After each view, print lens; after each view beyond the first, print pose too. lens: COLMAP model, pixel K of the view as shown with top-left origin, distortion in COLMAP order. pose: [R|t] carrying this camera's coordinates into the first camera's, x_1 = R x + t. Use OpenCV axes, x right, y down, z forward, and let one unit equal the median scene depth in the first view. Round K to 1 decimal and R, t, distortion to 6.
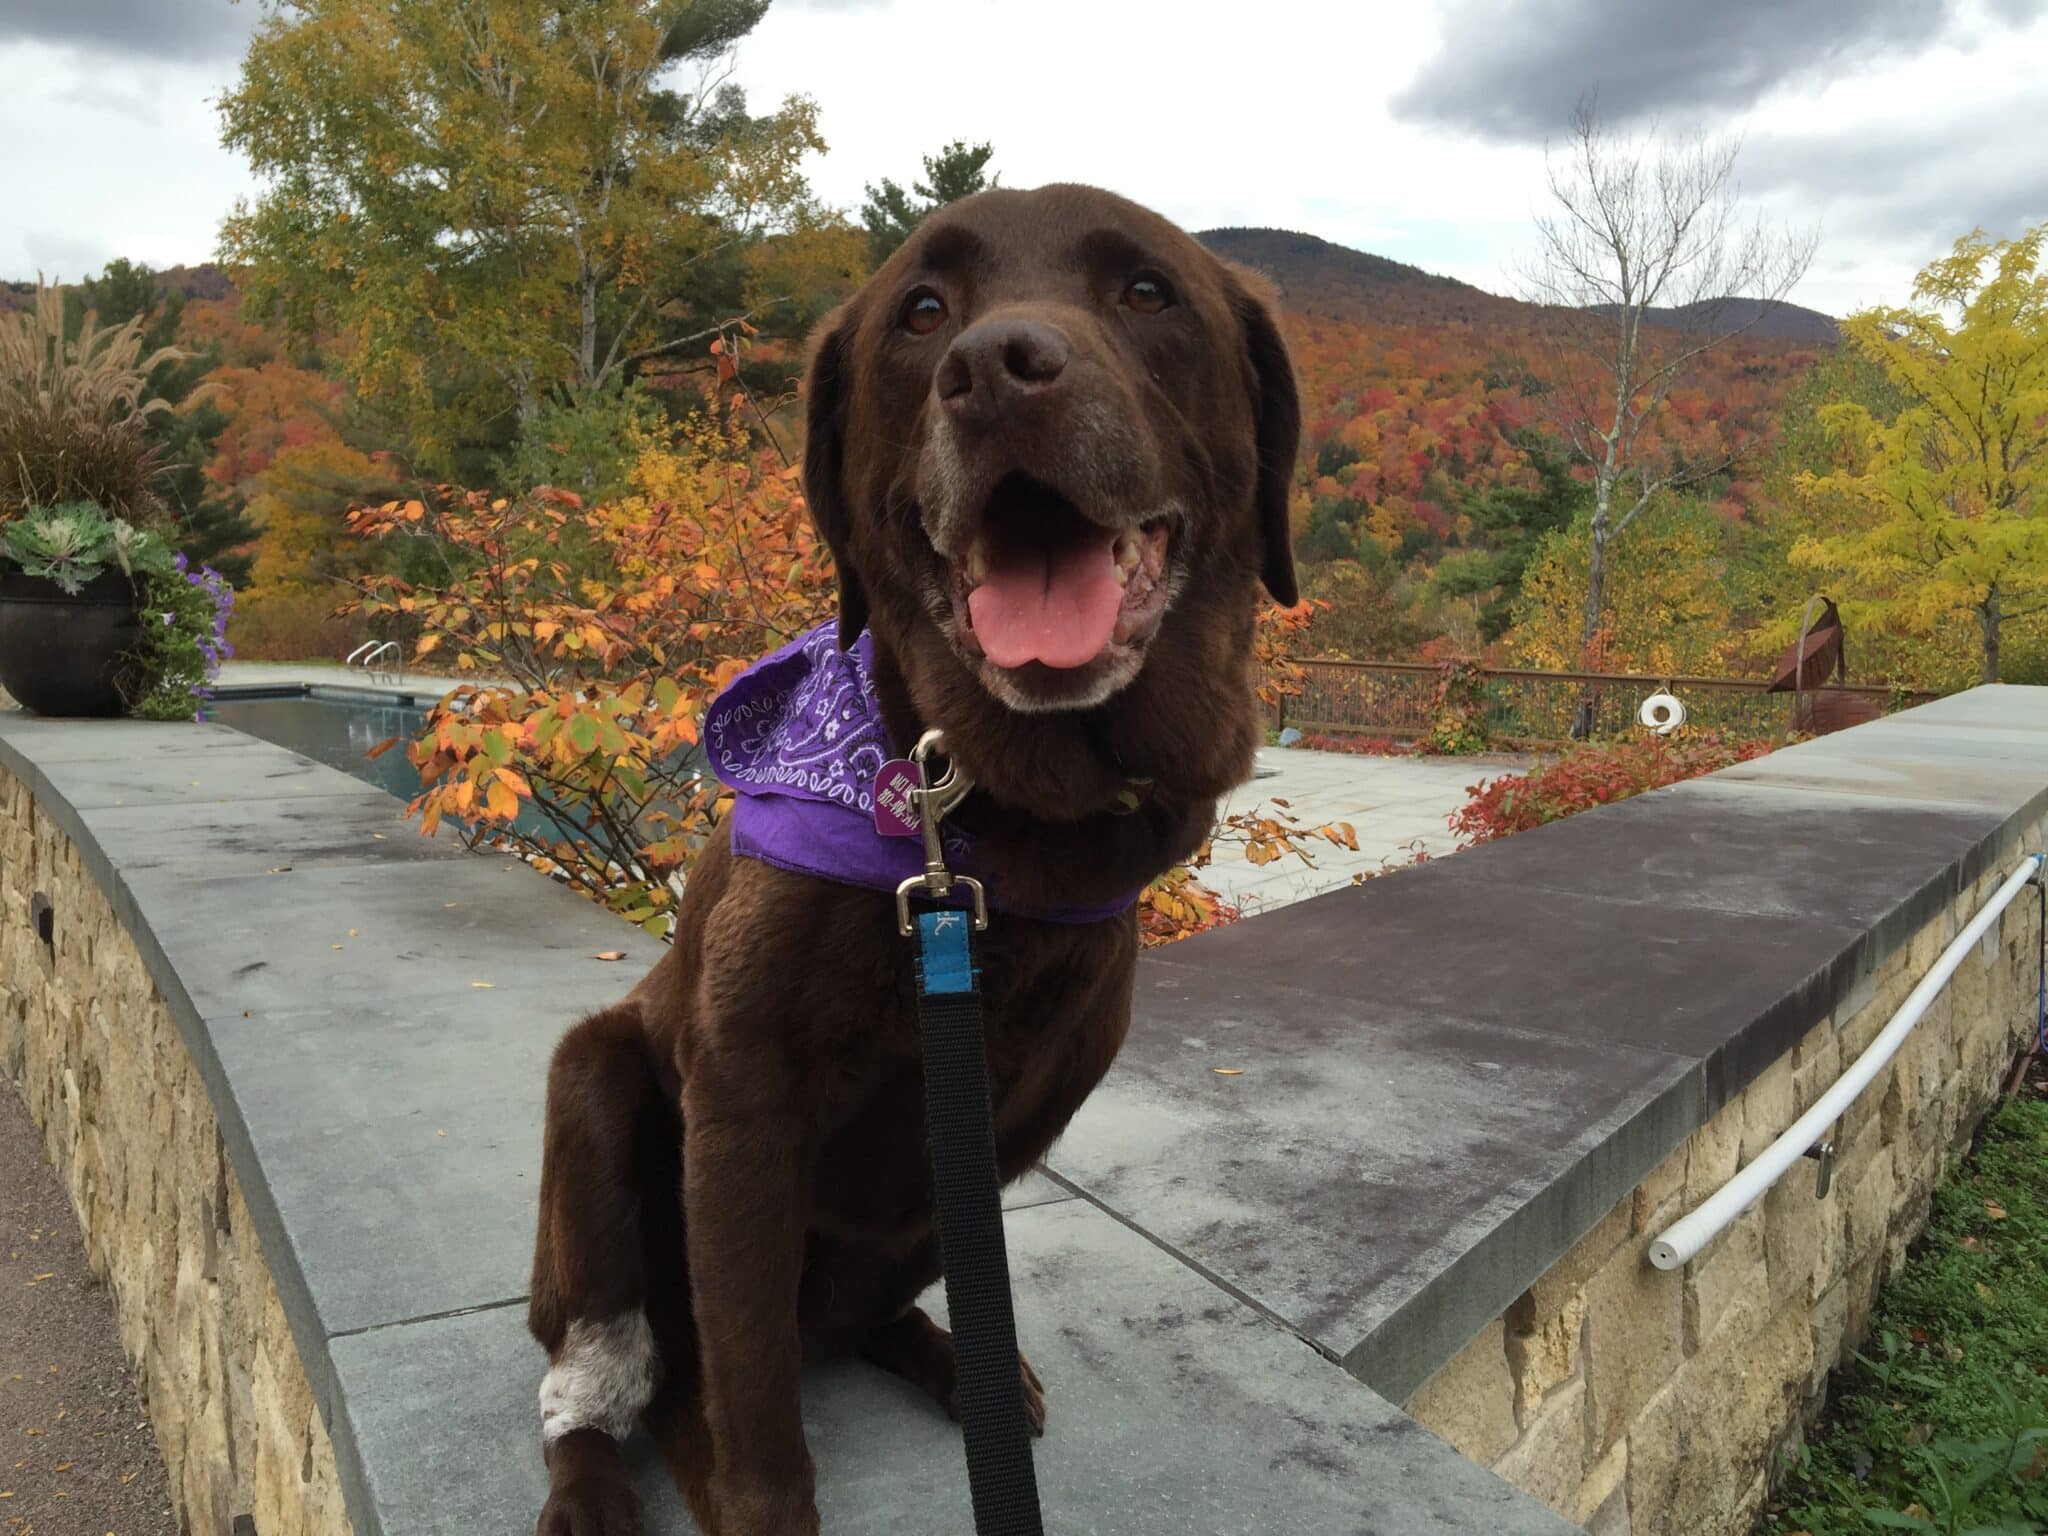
lens RADIAL K [[1707.9, 0, 1024.0], [0, 1707.9, 768.0], [0, 0, 1]] dist [-0.002527, -0.005381]
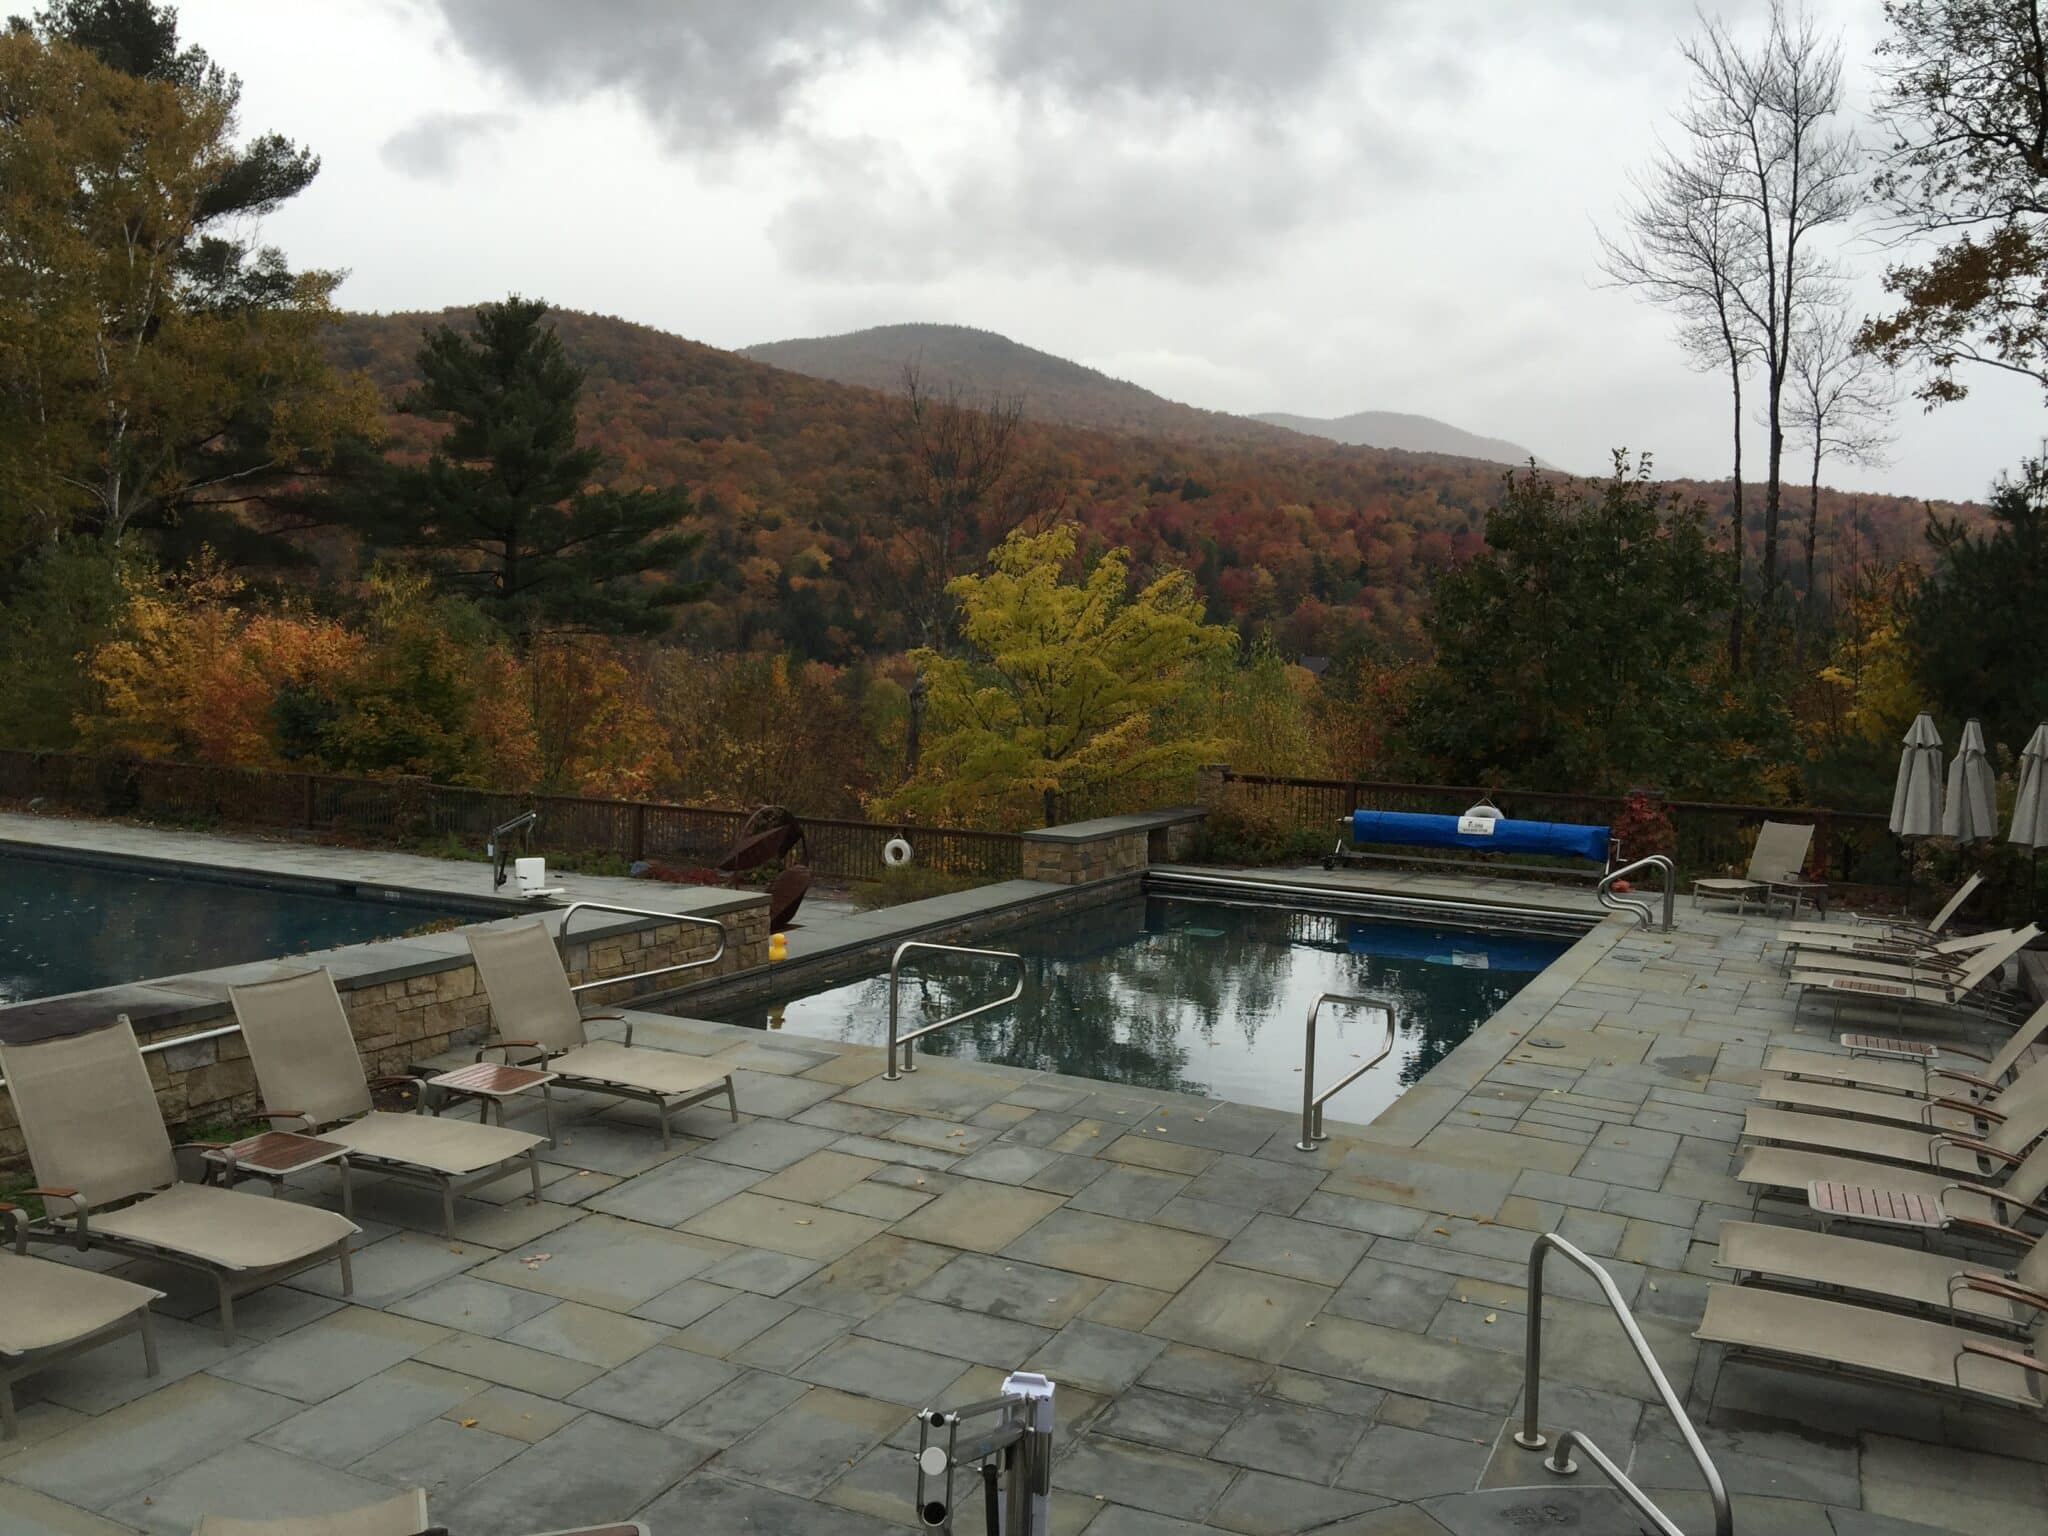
lens RADIAL K [[1707.9, 0, 1024.0], [0, 1707.9, 768.0], [0, 0, 1]] dist [-0.002527, -0.005381]
pose [[0.984611, 0.007518, 0.174601, 0.094474], [0.000821, 0.998864, -0.047640, -0.013715], [-0.174761, 0.047050, 0.983486, -0.114580]]
